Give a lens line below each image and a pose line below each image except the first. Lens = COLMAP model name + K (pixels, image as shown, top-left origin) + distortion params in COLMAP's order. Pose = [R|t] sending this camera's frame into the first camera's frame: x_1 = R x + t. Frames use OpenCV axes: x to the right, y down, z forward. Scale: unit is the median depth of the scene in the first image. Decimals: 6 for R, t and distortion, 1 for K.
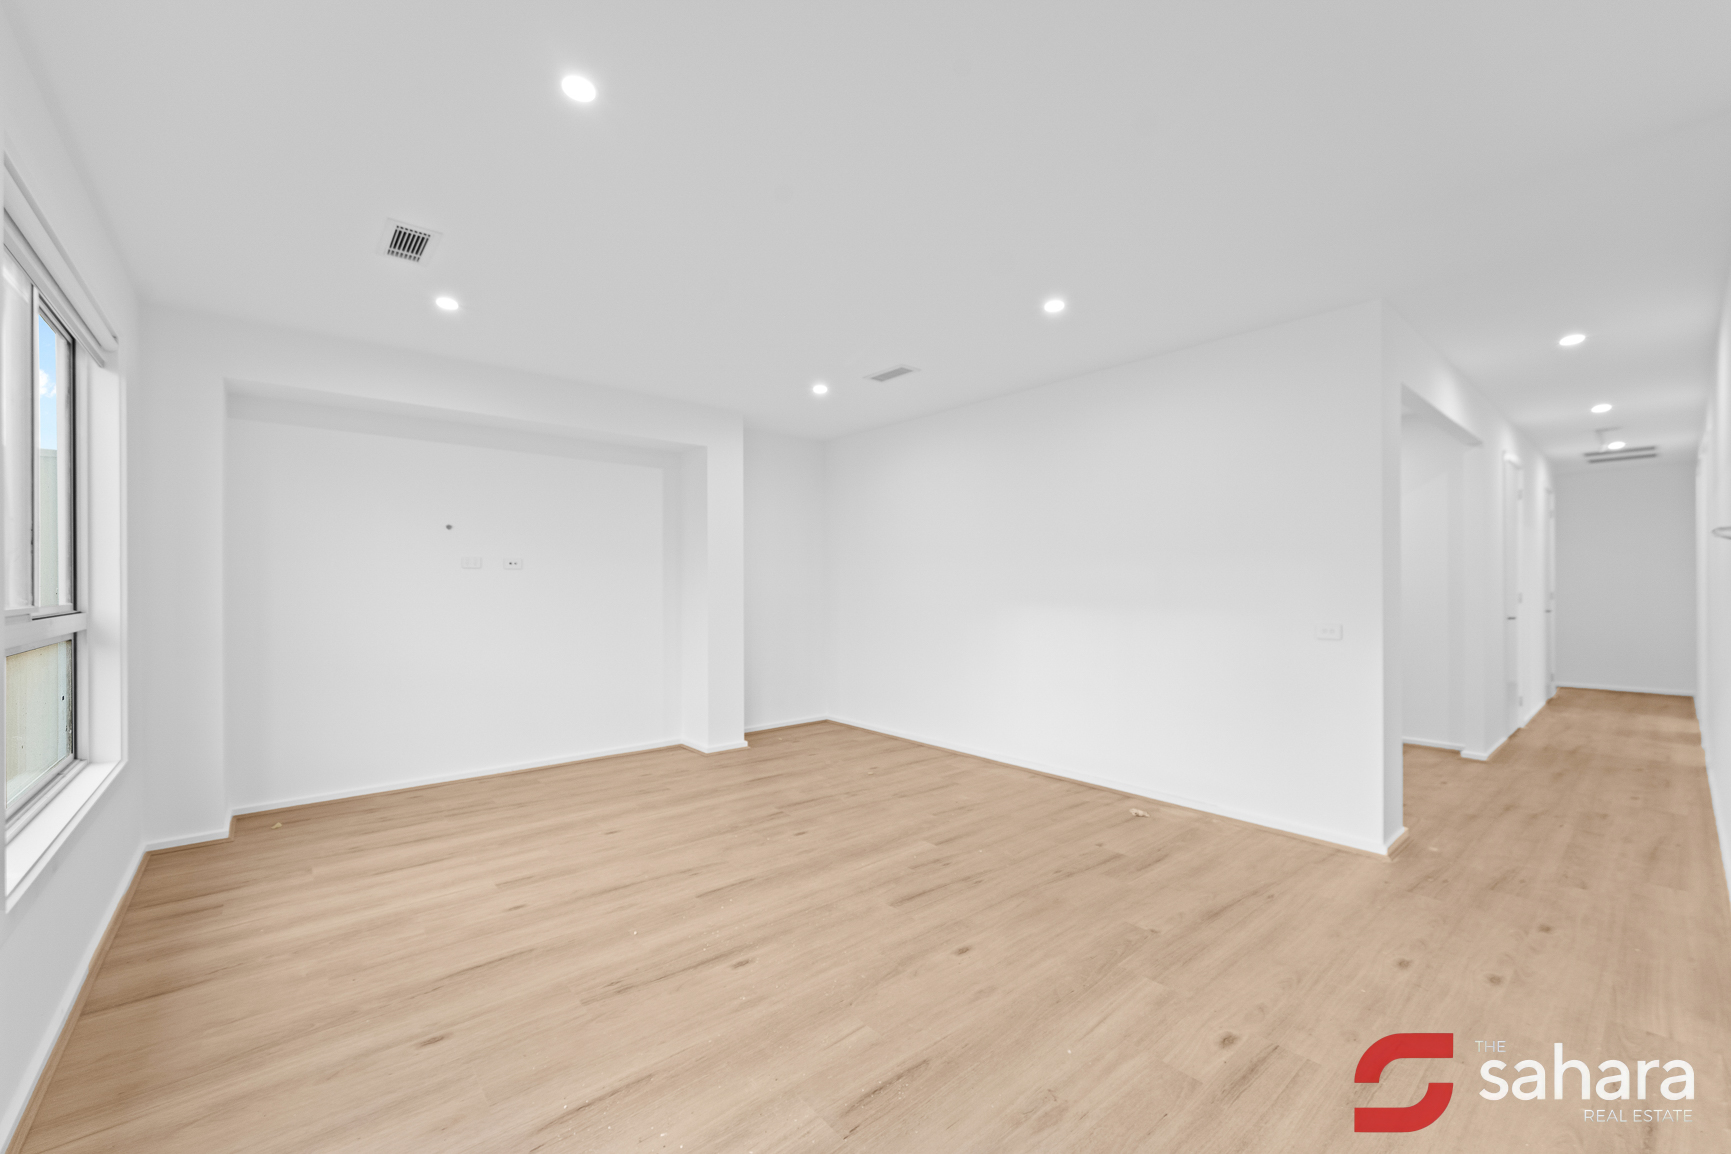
lens RADIAL K [[694.2, 0, 874.1], [0, 694.2, 580.8], [0, 0, 1]] dist [0.002764, -0.000192]
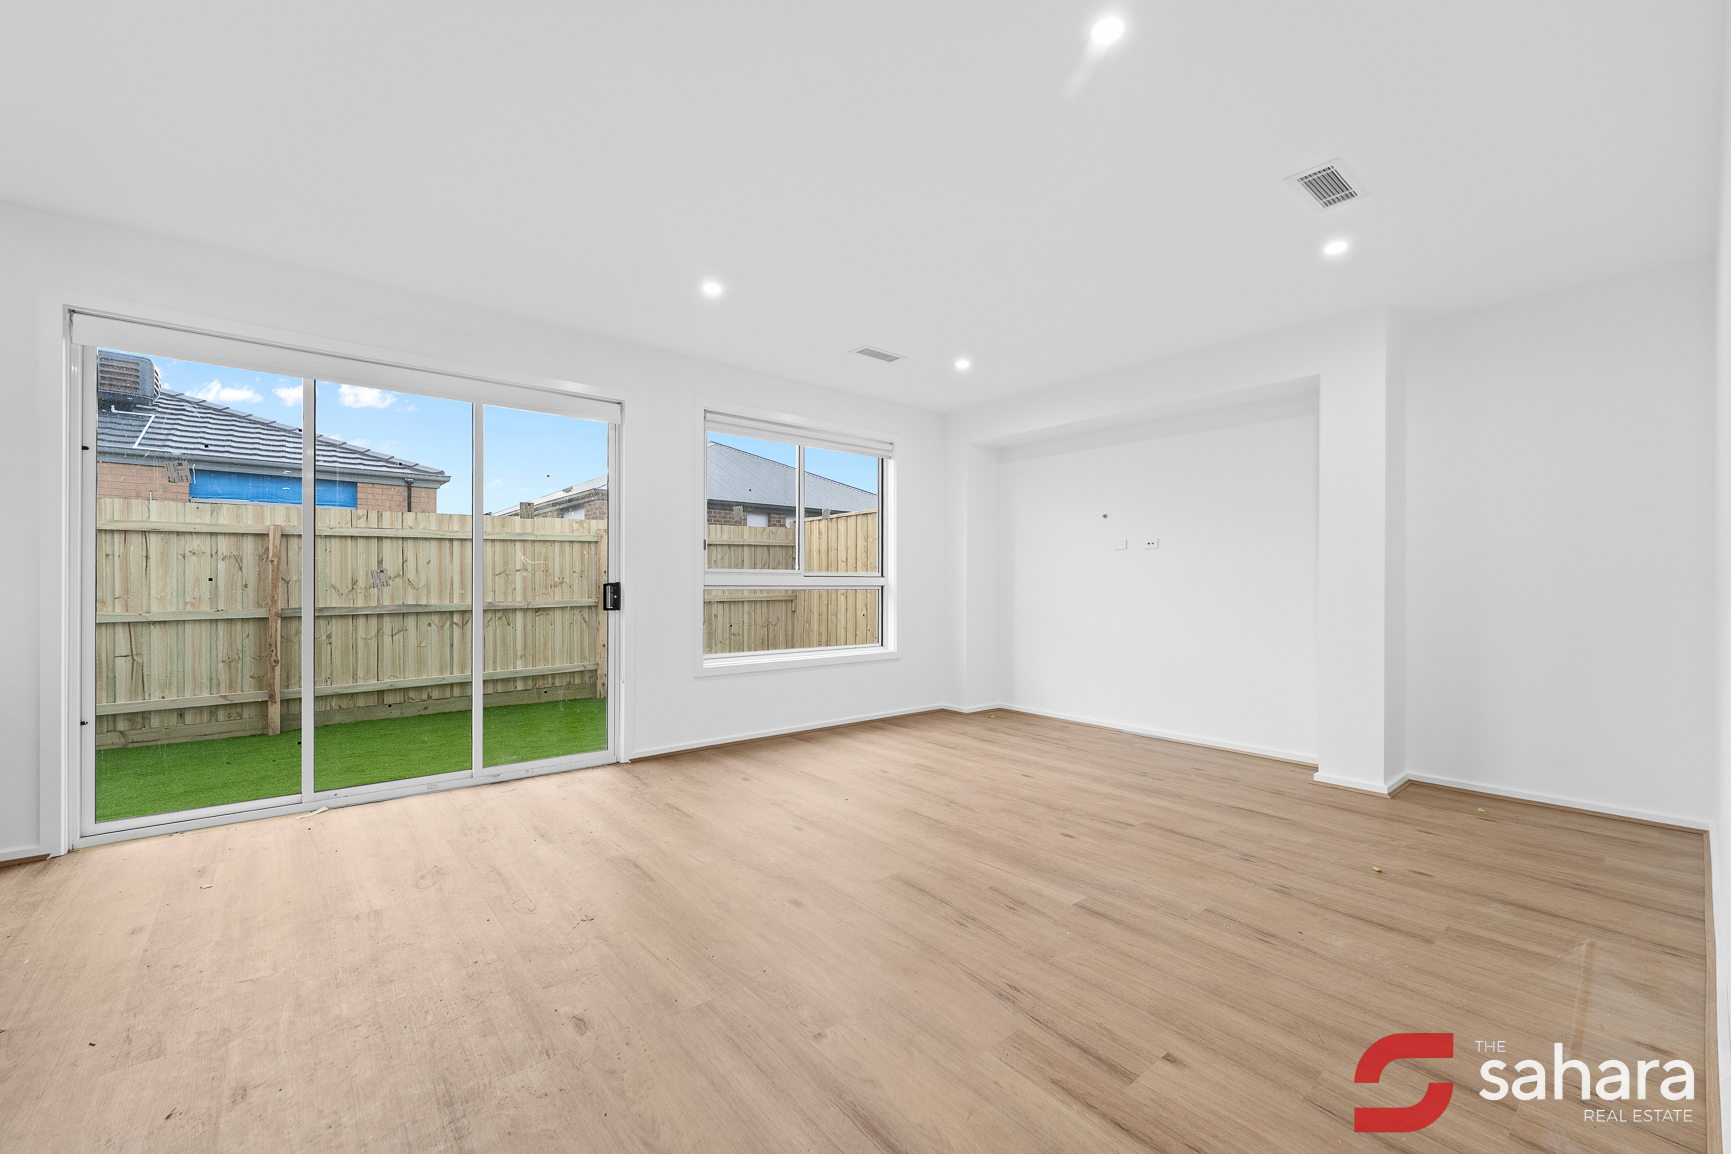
lens RADIAL K [[707.1, 0, 866.9], [0, 707.1, 583.3], [0, 0, 1]] dist [0.000000, 0.000019]
pose [[-0.015543, 0.002024, -0.999877, 0.831272], [0.000196, 0.999998, 0.002022, 0.048994], [0.999879, -0.000164, -0.015544, 0.808463]]
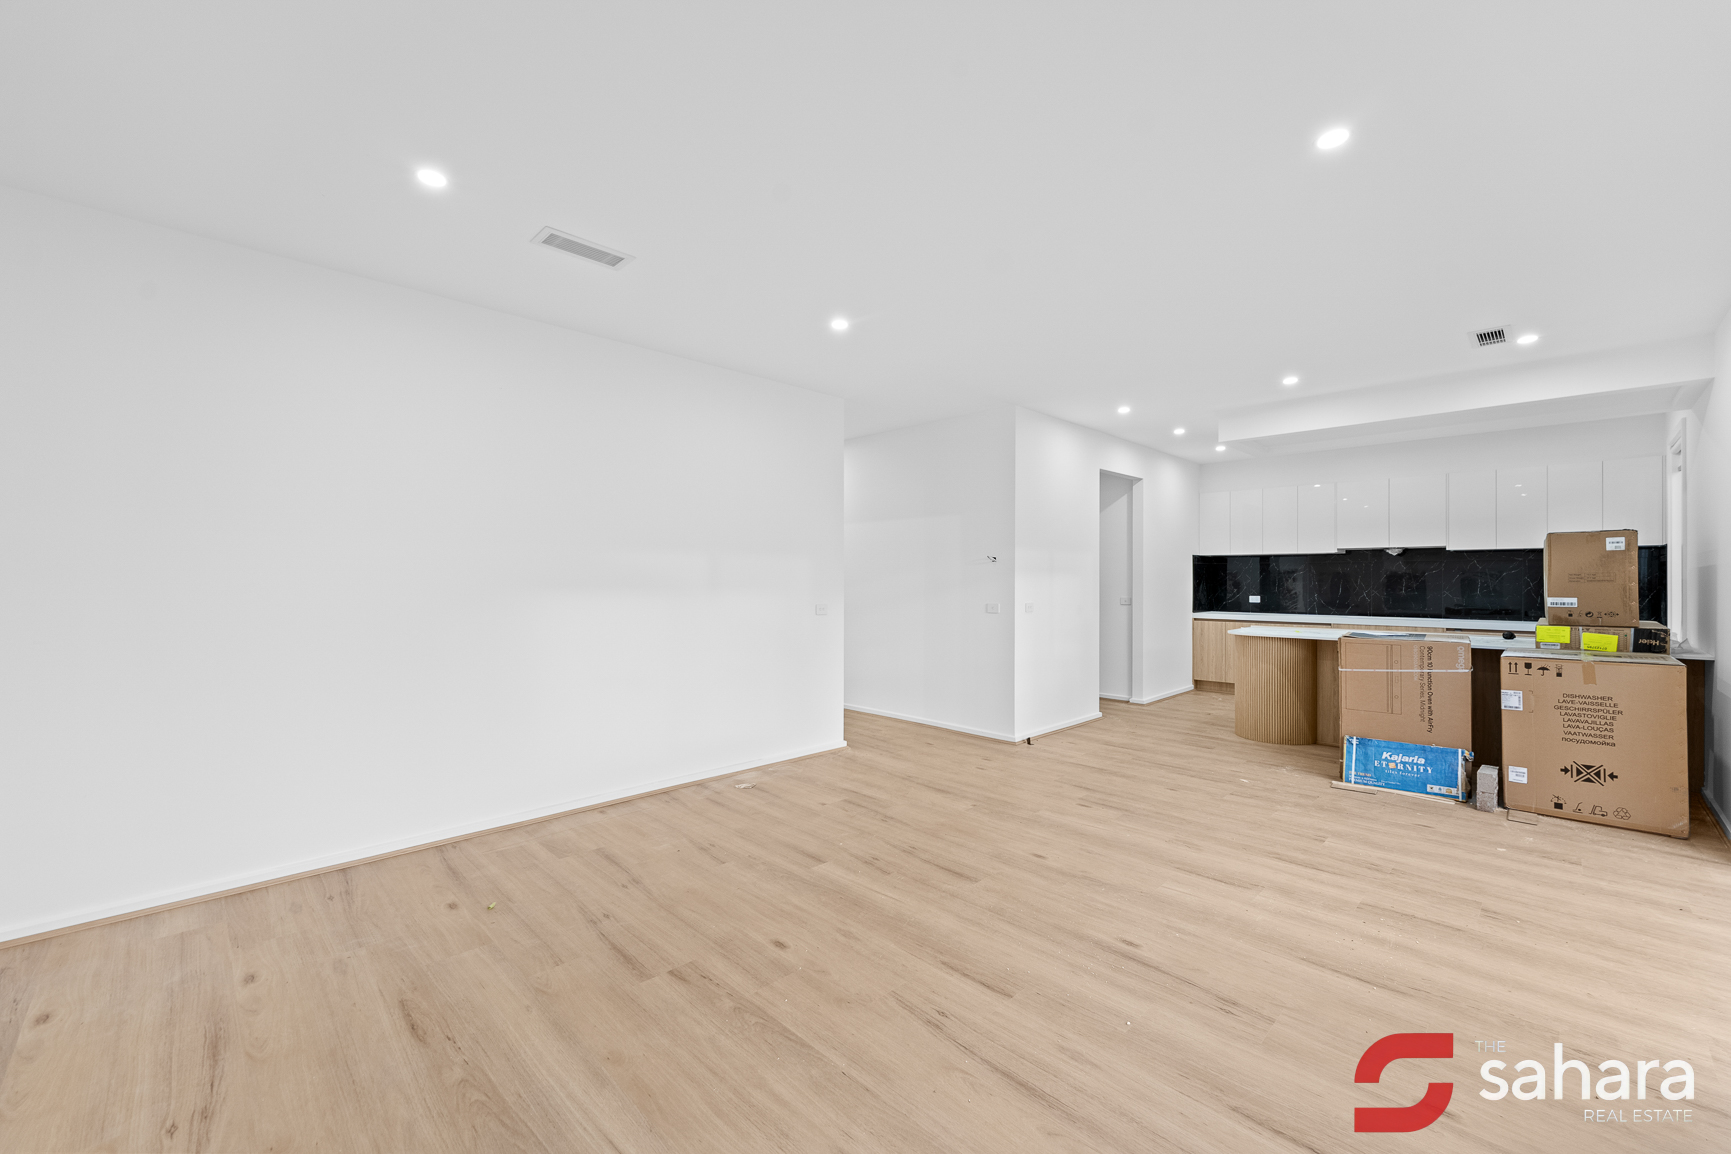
lens RADIAL K [[694.2, 0, 874.1], [0, 694.2, 580.8], [0, 0, 1]] dist [0.002764, -0.000192]
pose [[-0.075342, -0.002134, 0.997155, -0.830226], [-0.006261, 0.999979, 0.001667, 0.011164], [-0.997138, -0.006117, -0.075354, 1.020439]]
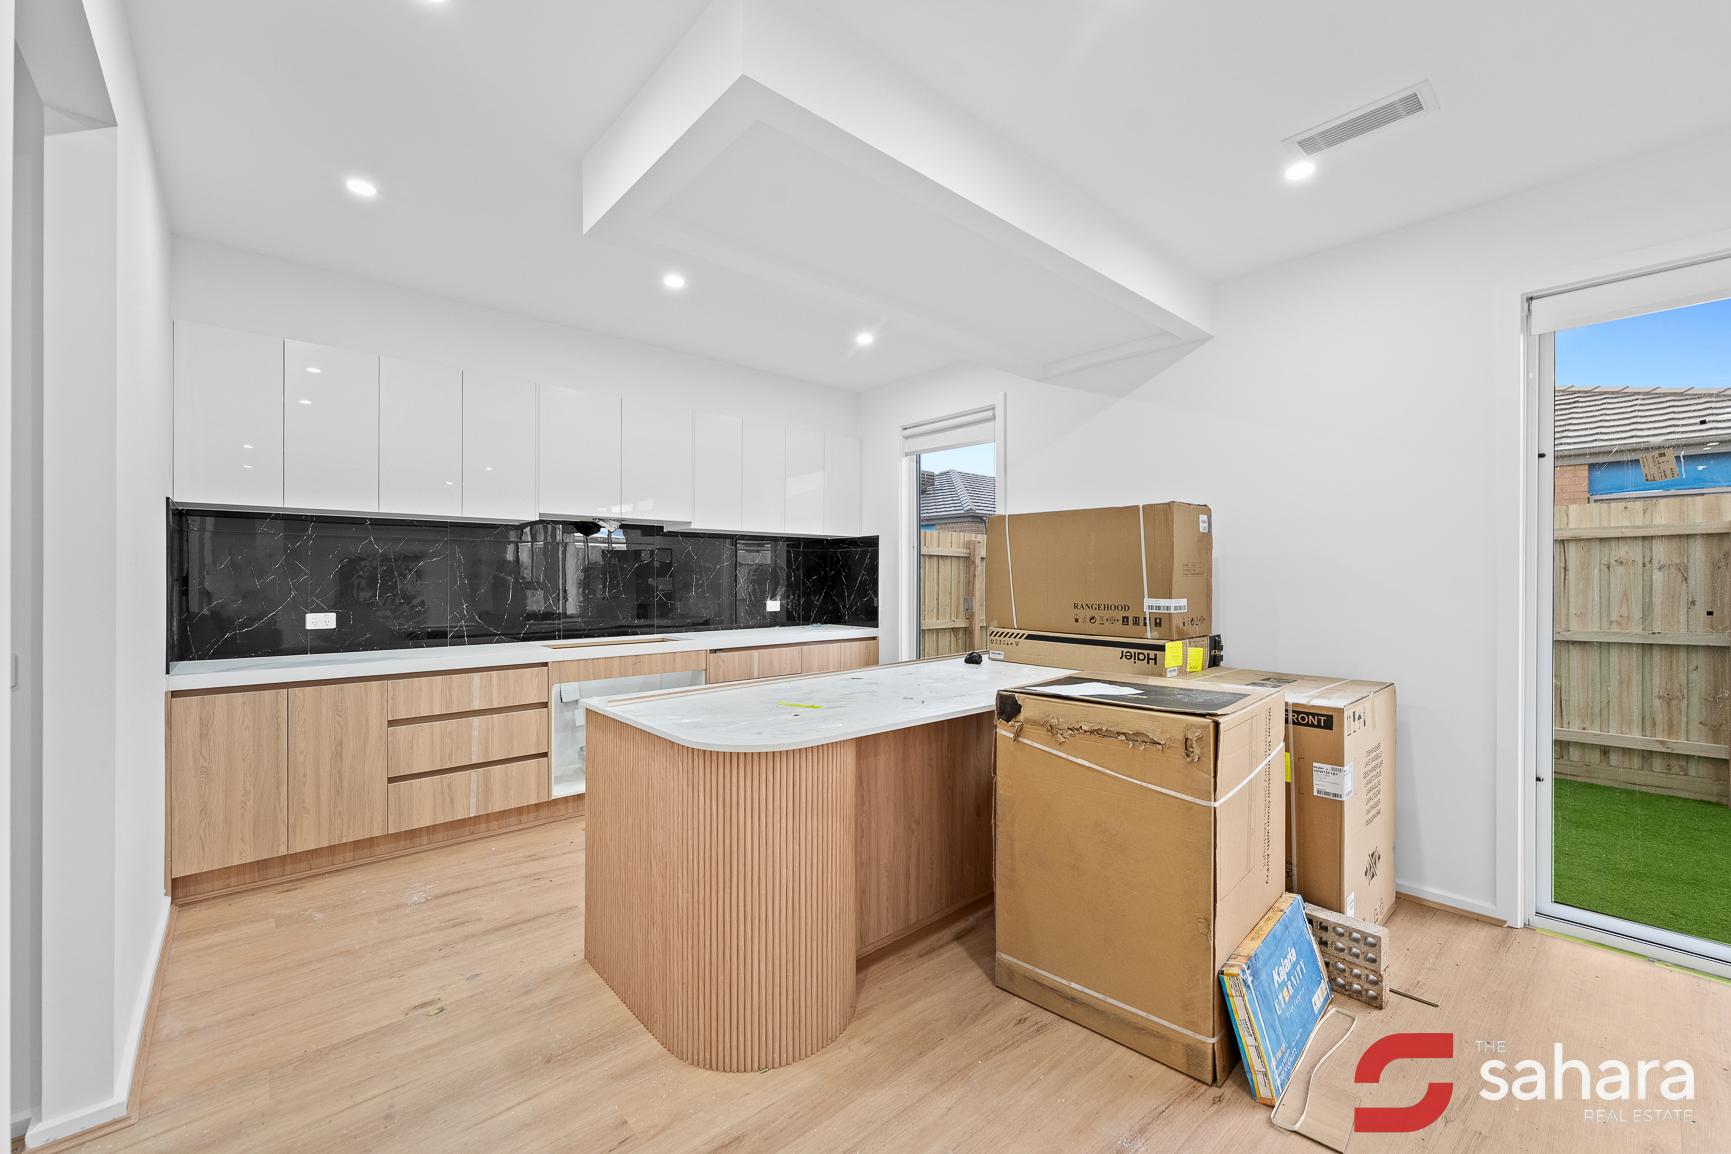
lens RADIAL K [[694.2, 0, 874.1], [0, 694.2, 580.8], [0, 0, 1]] dist [0.002764, -0.000192]
pose [[-0.999861, 0.001498, -0.016584, 0.679571], [0.001467, 0.999997, 0.001871, 0.011715], [0.016587, 0.001847, -0.999861, 0.539653]]
